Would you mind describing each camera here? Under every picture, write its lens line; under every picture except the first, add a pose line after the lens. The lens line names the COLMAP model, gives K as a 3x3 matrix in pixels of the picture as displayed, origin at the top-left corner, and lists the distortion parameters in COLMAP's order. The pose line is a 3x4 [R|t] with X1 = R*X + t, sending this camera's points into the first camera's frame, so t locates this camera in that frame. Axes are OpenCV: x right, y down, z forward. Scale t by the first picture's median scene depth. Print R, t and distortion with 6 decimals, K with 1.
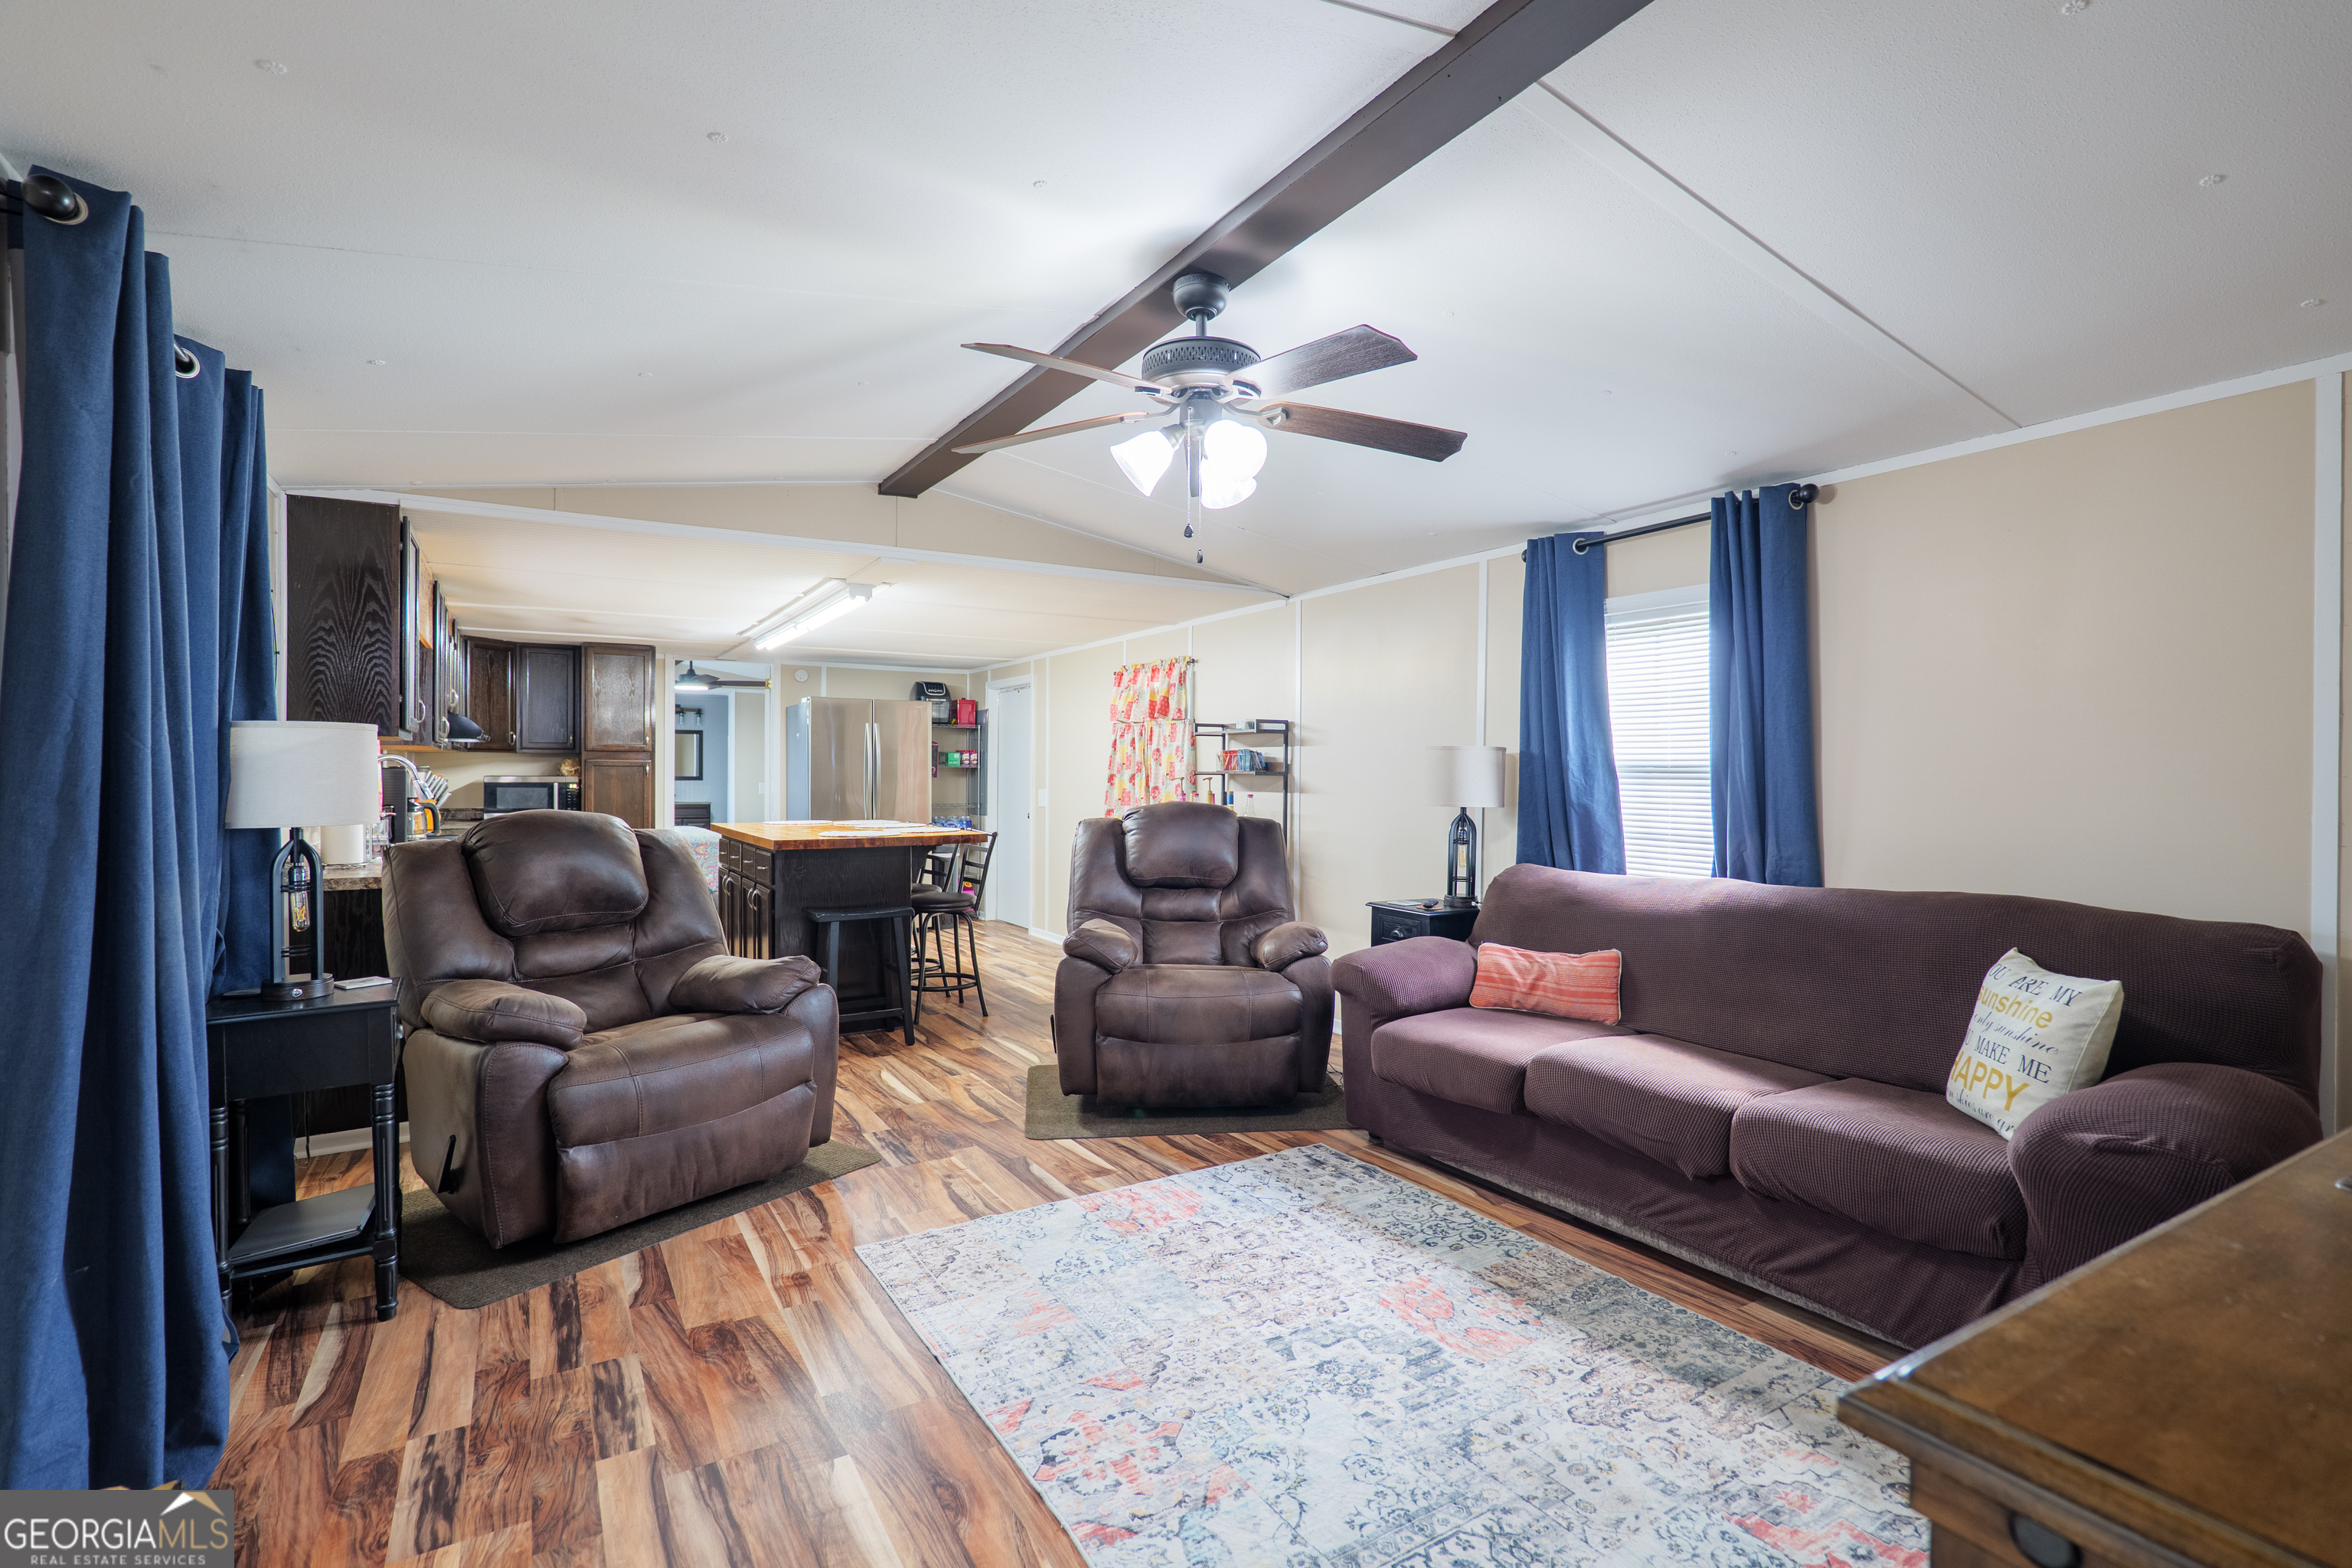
lens RADIAL K [[1087.2, 0, 1169.4], [0, 1087.2, 780.0], [0, 0, 1]] dist [0.000863, 0.002019]
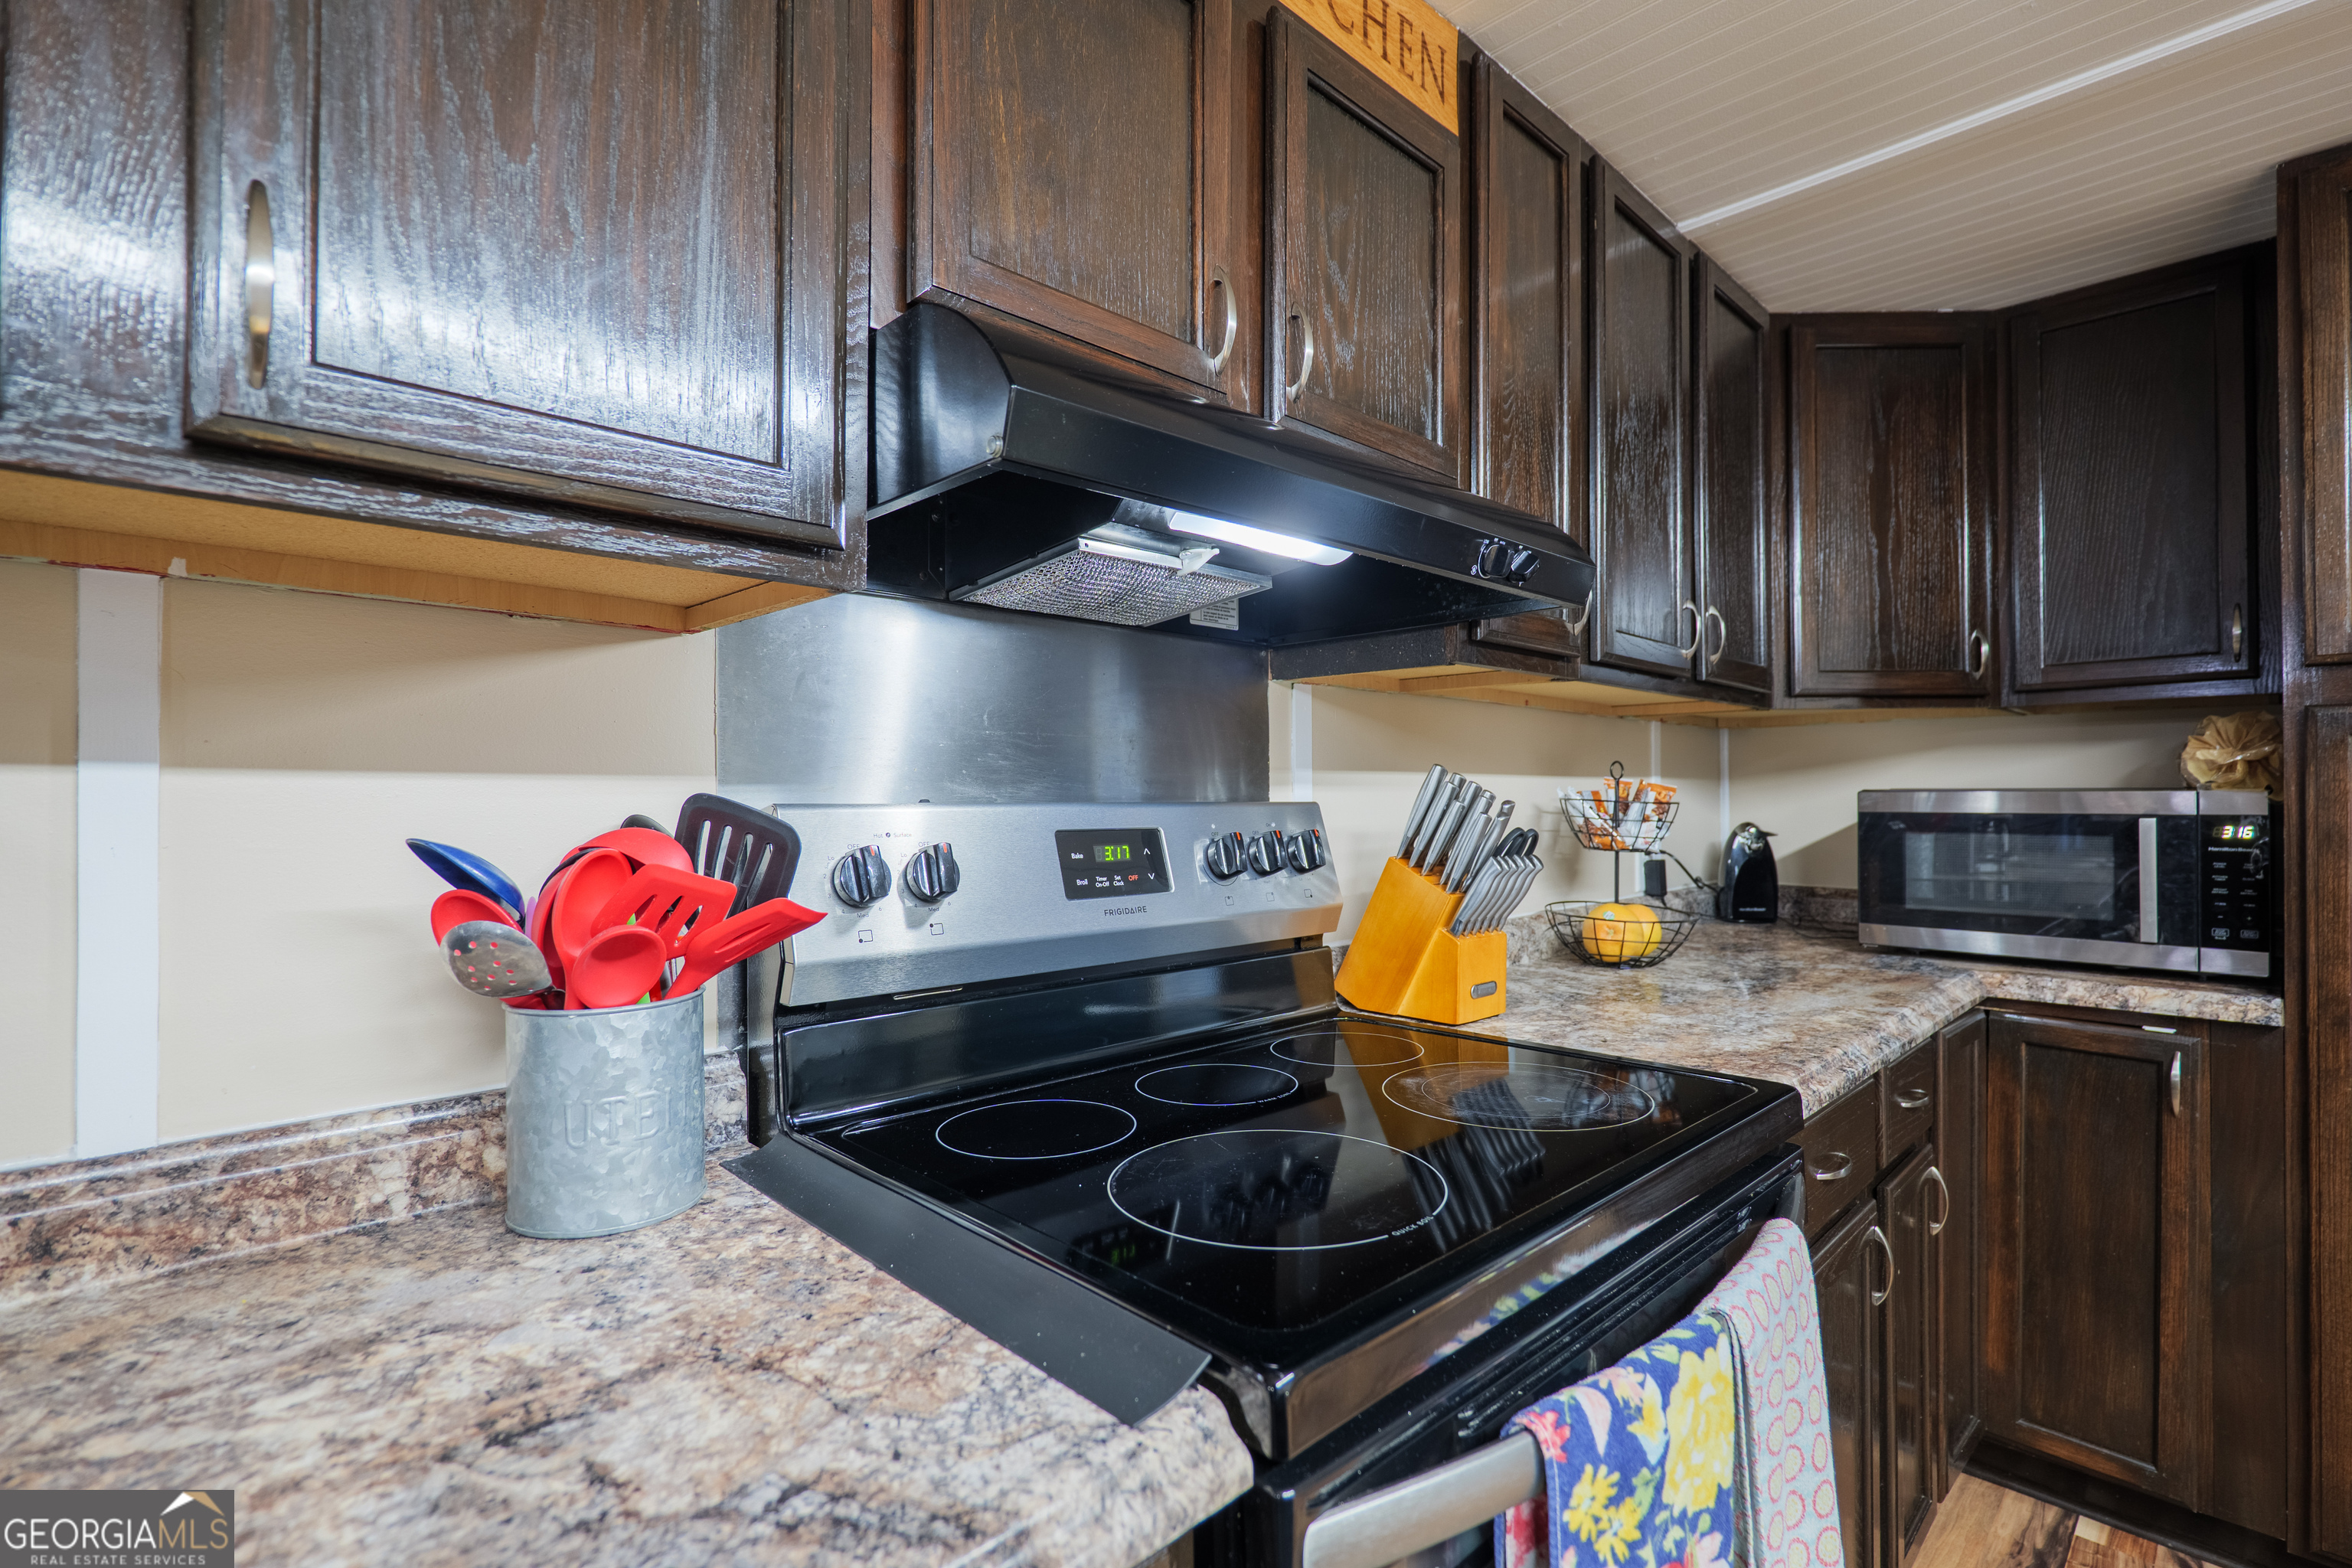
lens RADIAL K [[1087.2, 0, 1175.9], [0, 1087.2, 788.9], [0, 0, 1]] dist [0.000863, 0.002019]
pose [[0.215750, -0.008353, -0.976413, -0.377218], [-0.005746, 0.999935, -0.009824, -0.000070], [0.976432, 0.007730, 0.215688, 0.739110]]
